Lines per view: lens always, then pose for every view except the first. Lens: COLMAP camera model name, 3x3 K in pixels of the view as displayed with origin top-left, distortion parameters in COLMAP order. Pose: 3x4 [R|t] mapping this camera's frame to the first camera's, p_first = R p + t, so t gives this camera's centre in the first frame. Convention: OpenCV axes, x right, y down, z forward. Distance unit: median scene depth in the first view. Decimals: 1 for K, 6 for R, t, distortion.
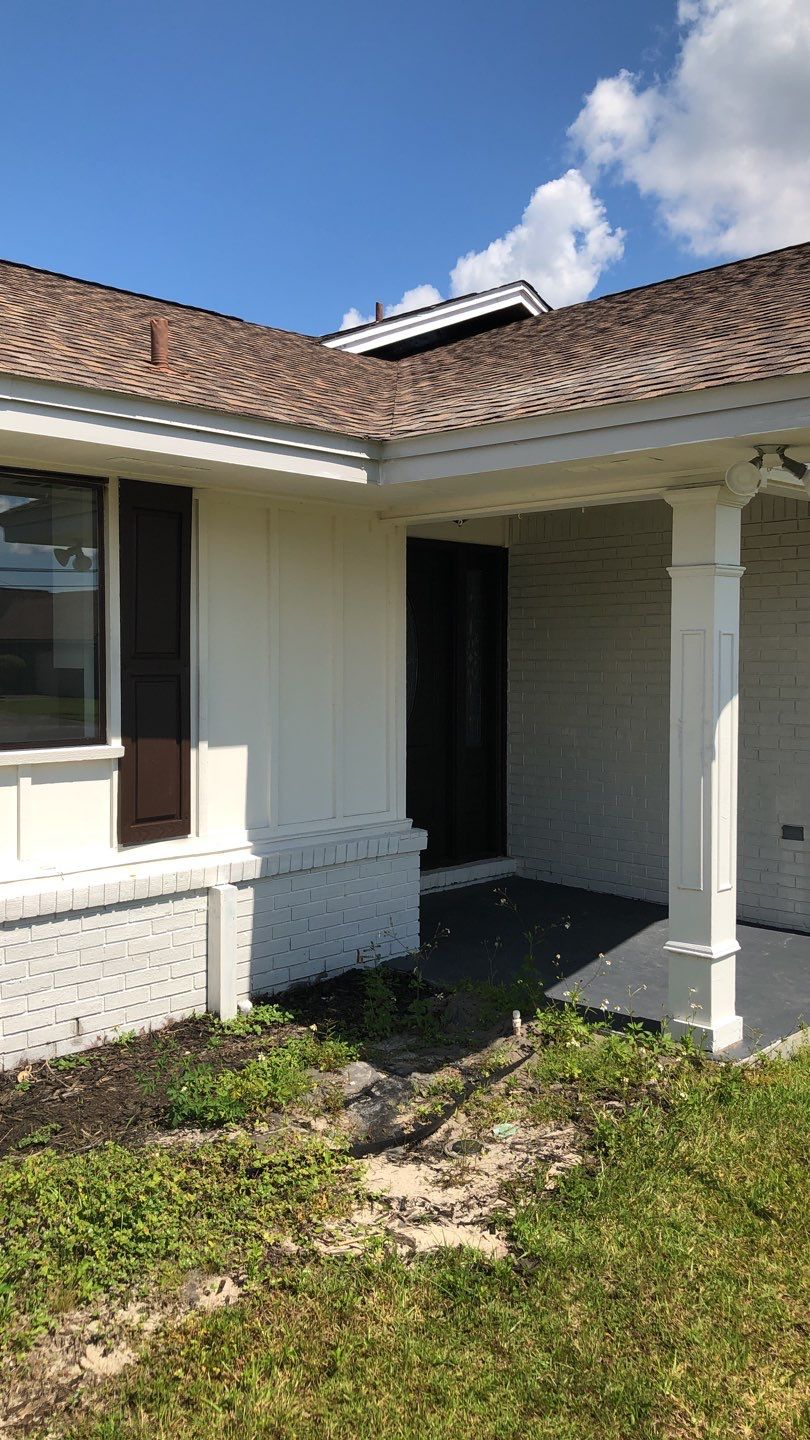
lens RADIAL K [[1225.5, 0, 405.0], [0, 1225.5, 720.0], [0, 0, 1]] dist [0.042633, -0.002154]
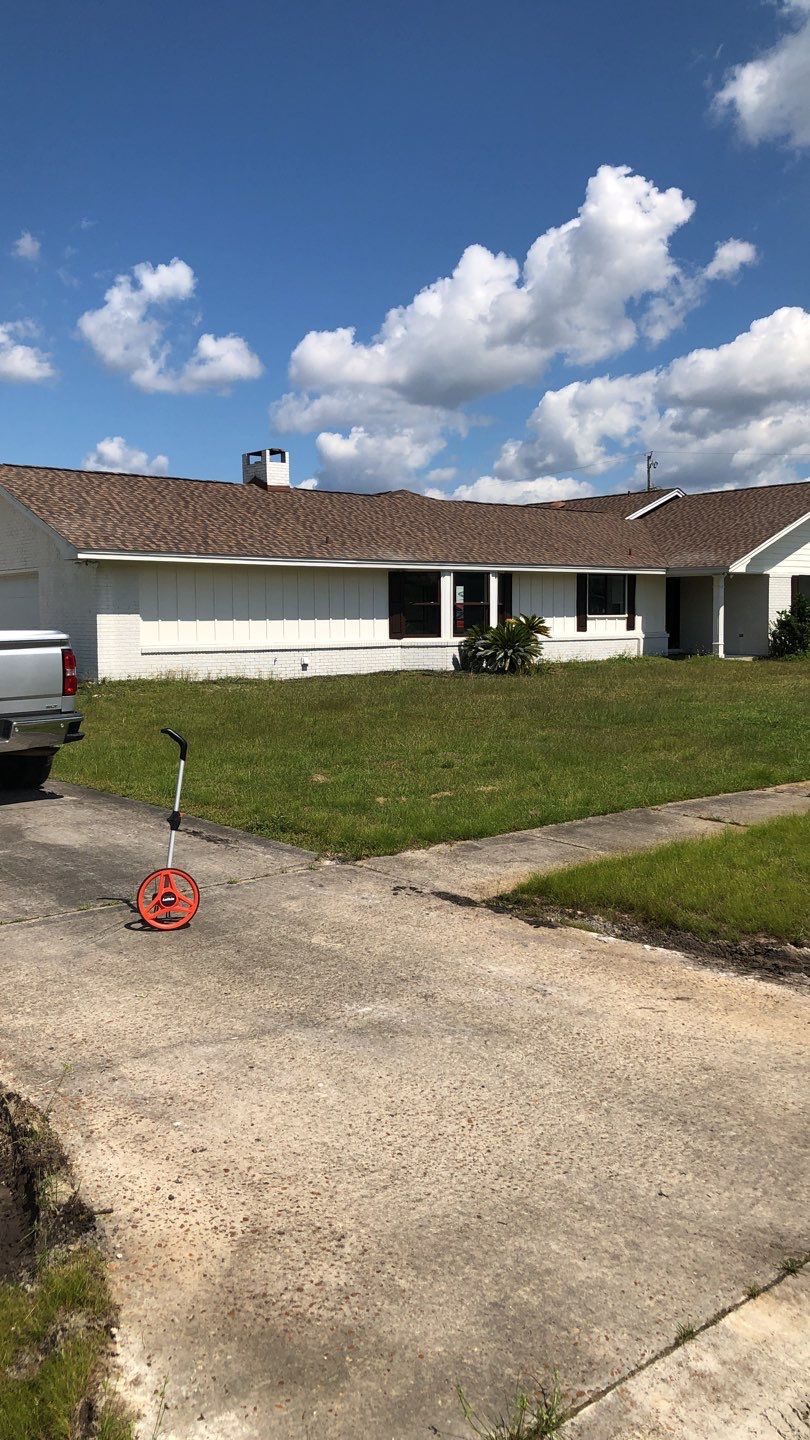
lens RADIAL K [[1225.5, 0, 405.0], [0, 1225.5, 720.0], [0, 0, 1]] dist [0.042633, -0.002154]
pose [[0.996575, -0.006511, -0.082440, -0.853056], [0.008980, 0.999521, 0.029617, 0.365014], [0.082207, -0.030256, 0.996156, -5.471634]]
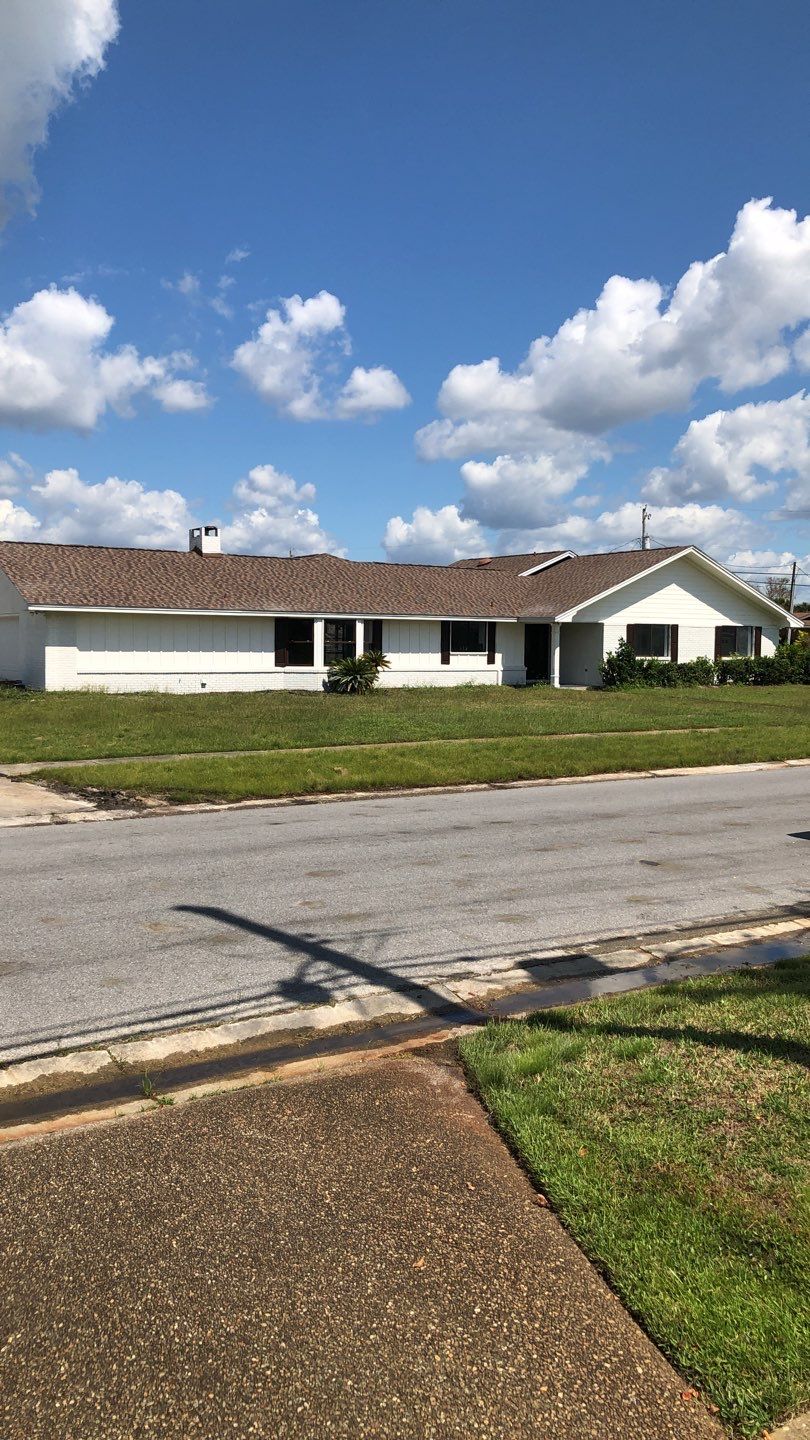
lens RADIAL K [[1225.5, 0, 405.0], [0, 1225.5, 720.0], [0, 0, 1]] dist [0.042633, -0.002154]
pose [[0.981221, 0.017853, -0.192058, 0.822960], [-0.016434, 0.999825, 0.008978, 0.409912], [0.192184, -0.005653, 0.981343, -7.235748]]
